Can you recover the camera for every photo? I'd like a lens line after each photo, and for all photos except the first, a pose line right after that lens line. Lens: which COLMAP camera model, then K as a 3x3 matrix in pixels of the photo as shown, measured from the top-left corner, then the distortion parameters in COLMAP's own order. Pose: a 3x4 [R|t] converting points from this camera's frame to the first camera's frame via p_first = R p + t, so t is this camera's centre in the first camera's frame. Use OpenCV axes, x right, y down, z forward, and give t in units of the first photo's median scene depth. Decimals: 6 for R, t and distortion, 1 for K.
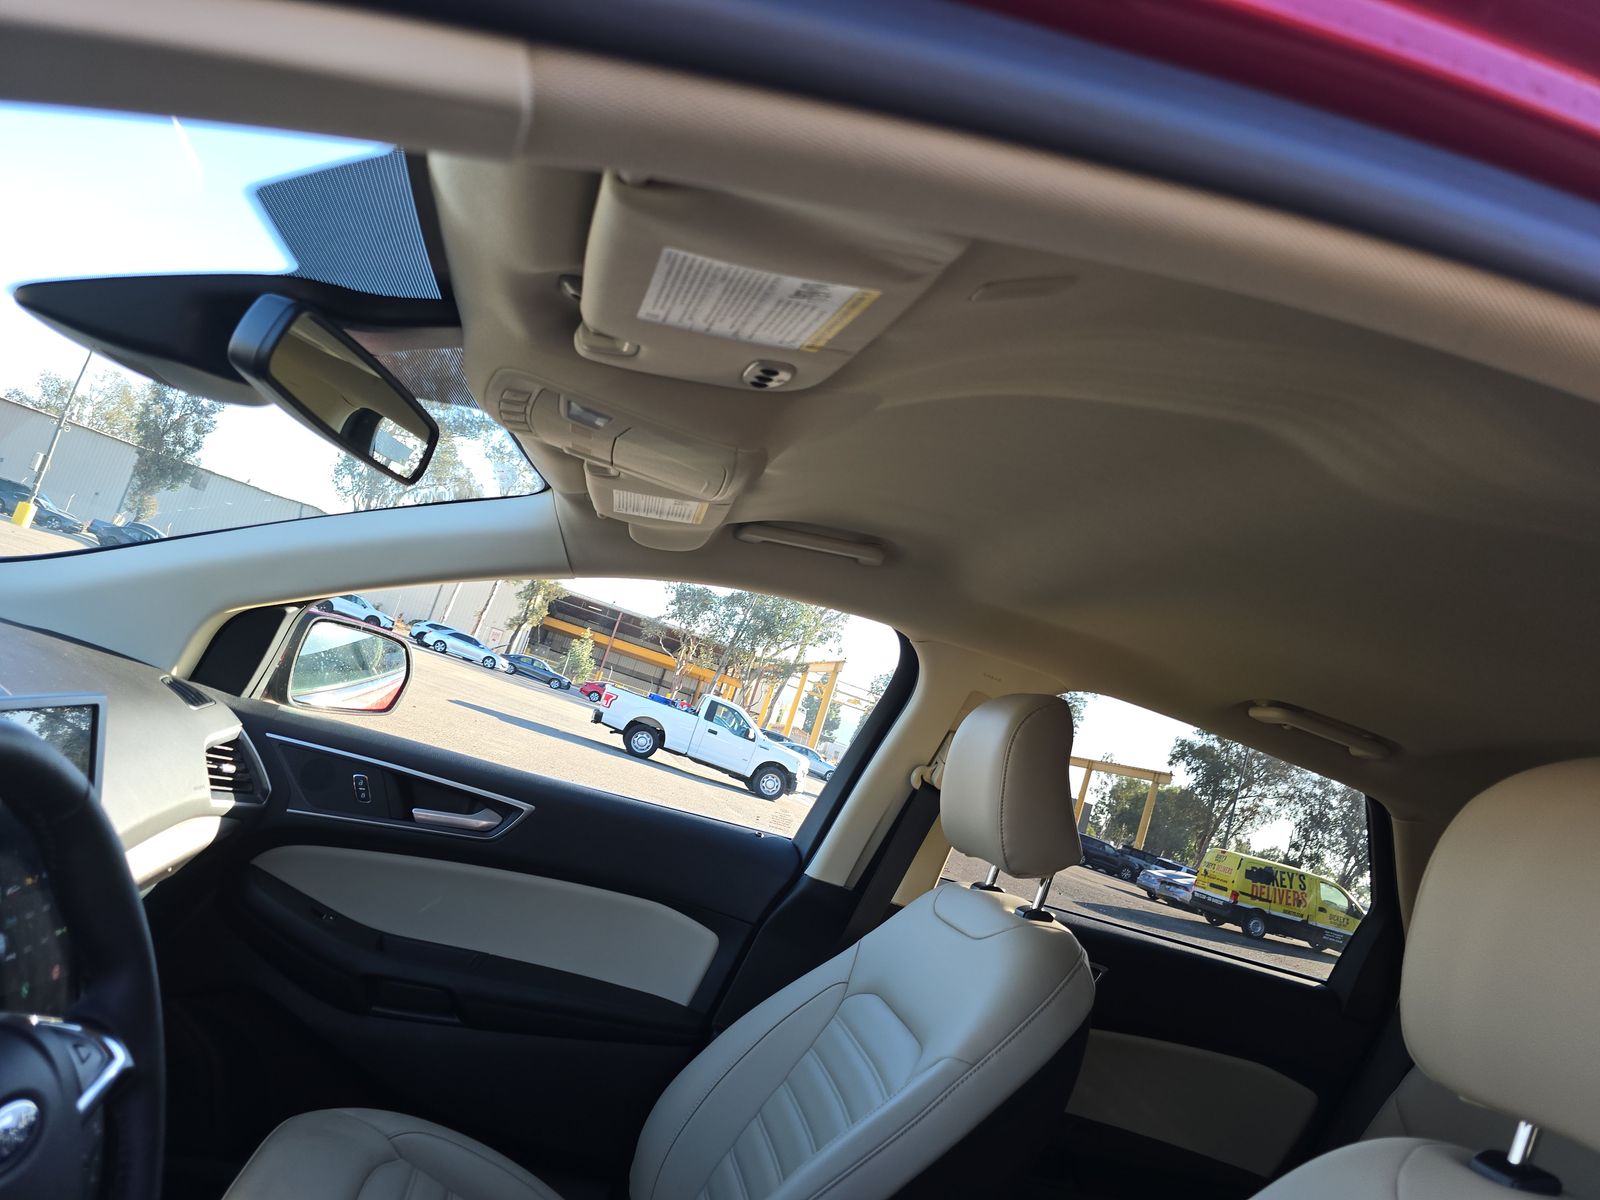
lens RADIAL K [[1069.7, 0, 789.4], [0, 1069.7, 599.0], [0, 0, 1]] dist [0.067940, -0.036790]
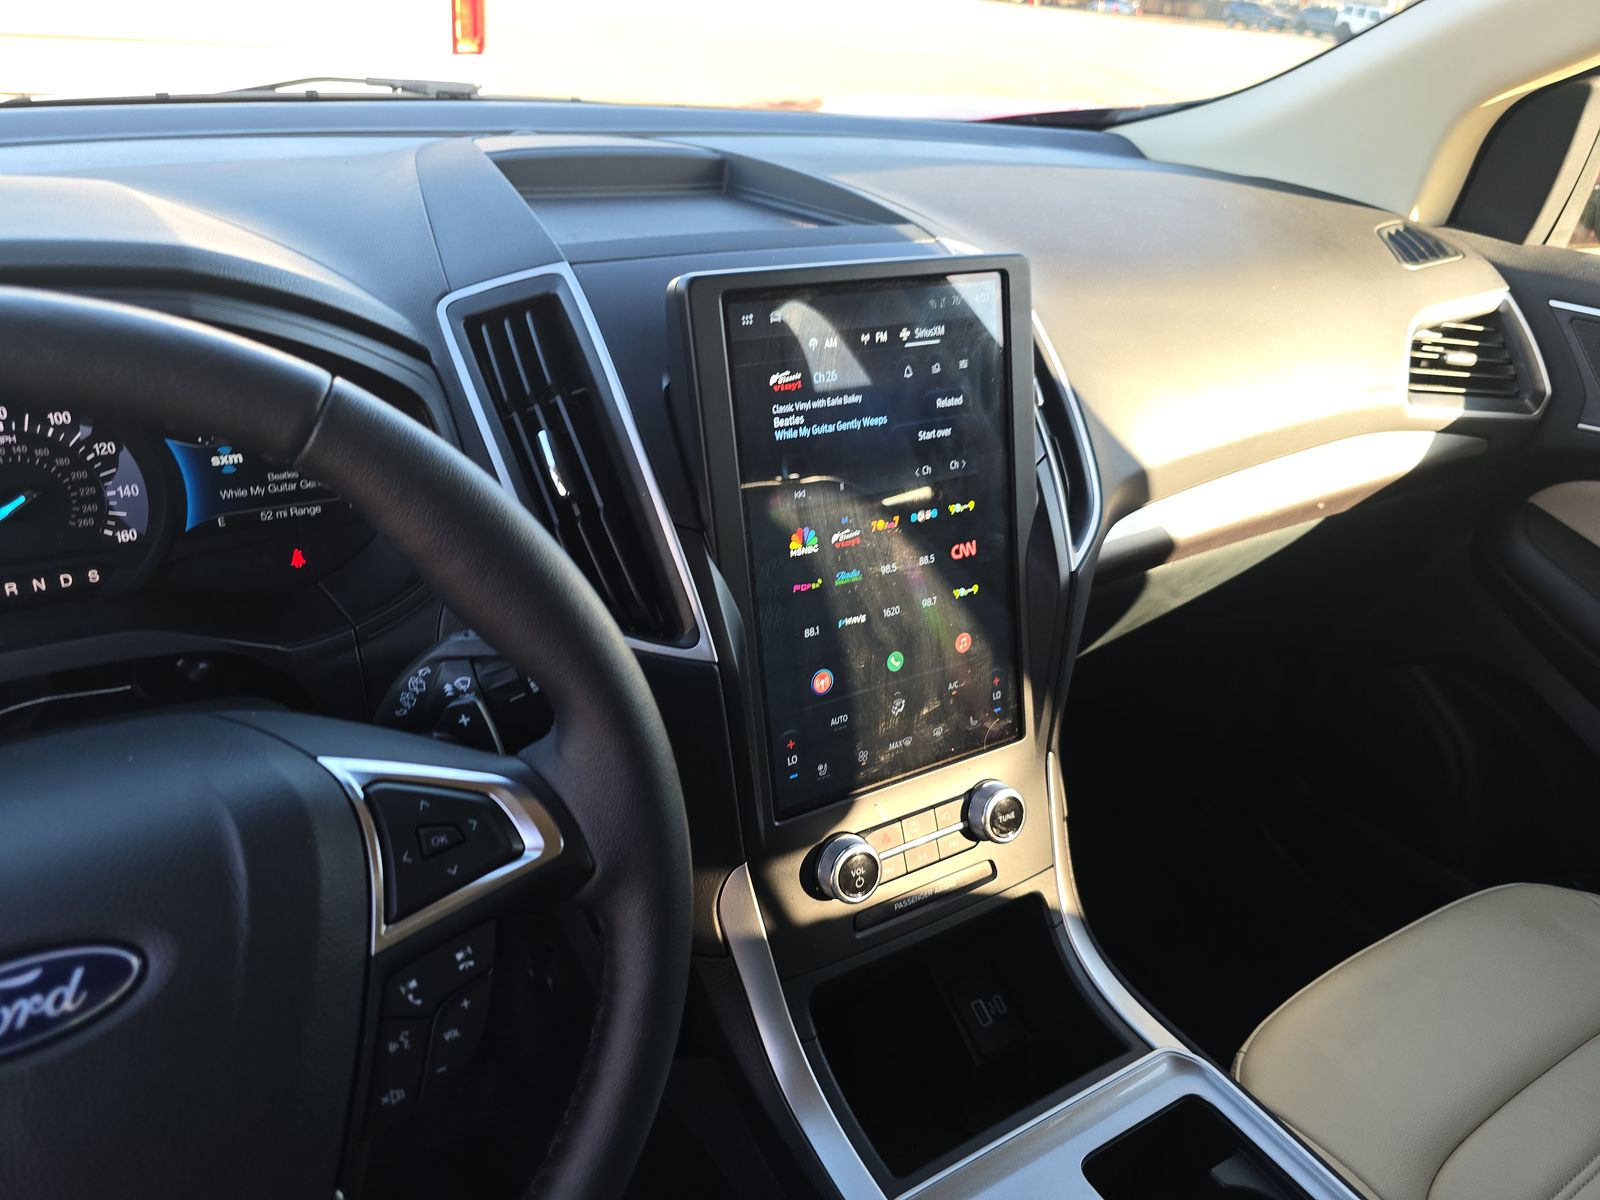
lens RADIAL K [[1083.4, 0, 799.2], [0, 1083.4, 591.0], [0, 0, 1]] dist [0.039241, -0.040470]
pose [[0.334124, 0.191548, -0.922860, -0.015572], [0.157356, 0.954053, 0.254994, 0.053578], [0.929301, -0.230417, 0.288631, 0.371401]]
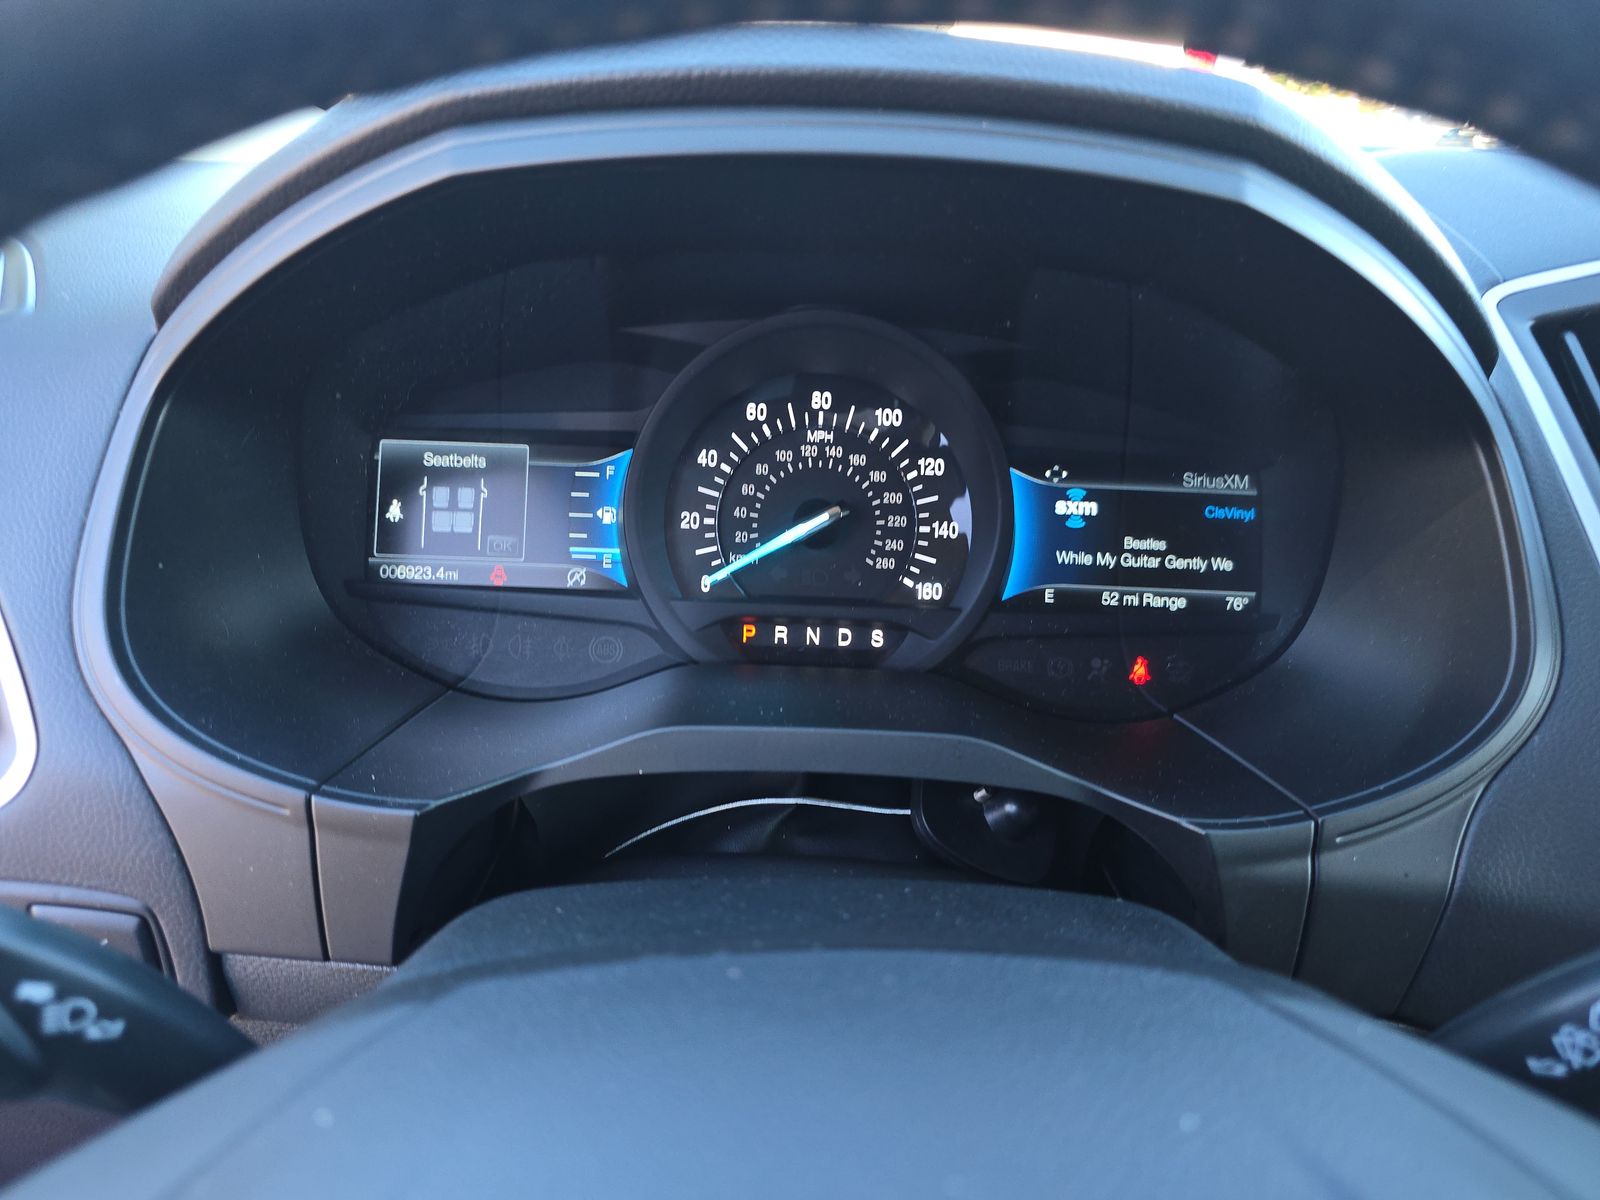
lens RADIAL K [[1083.4, 0, 799.2], [0, 1083.4, 591.0], [0, 0, 1]] dist [0.039241, -0.040470]
pose [[-0.180486, 0.073244, -0.980847, -0.169306], [0.034826, 0.997074, 0.068047, 0.074281], [0.982961, -0.021877, -0.182508, 0.292710]]
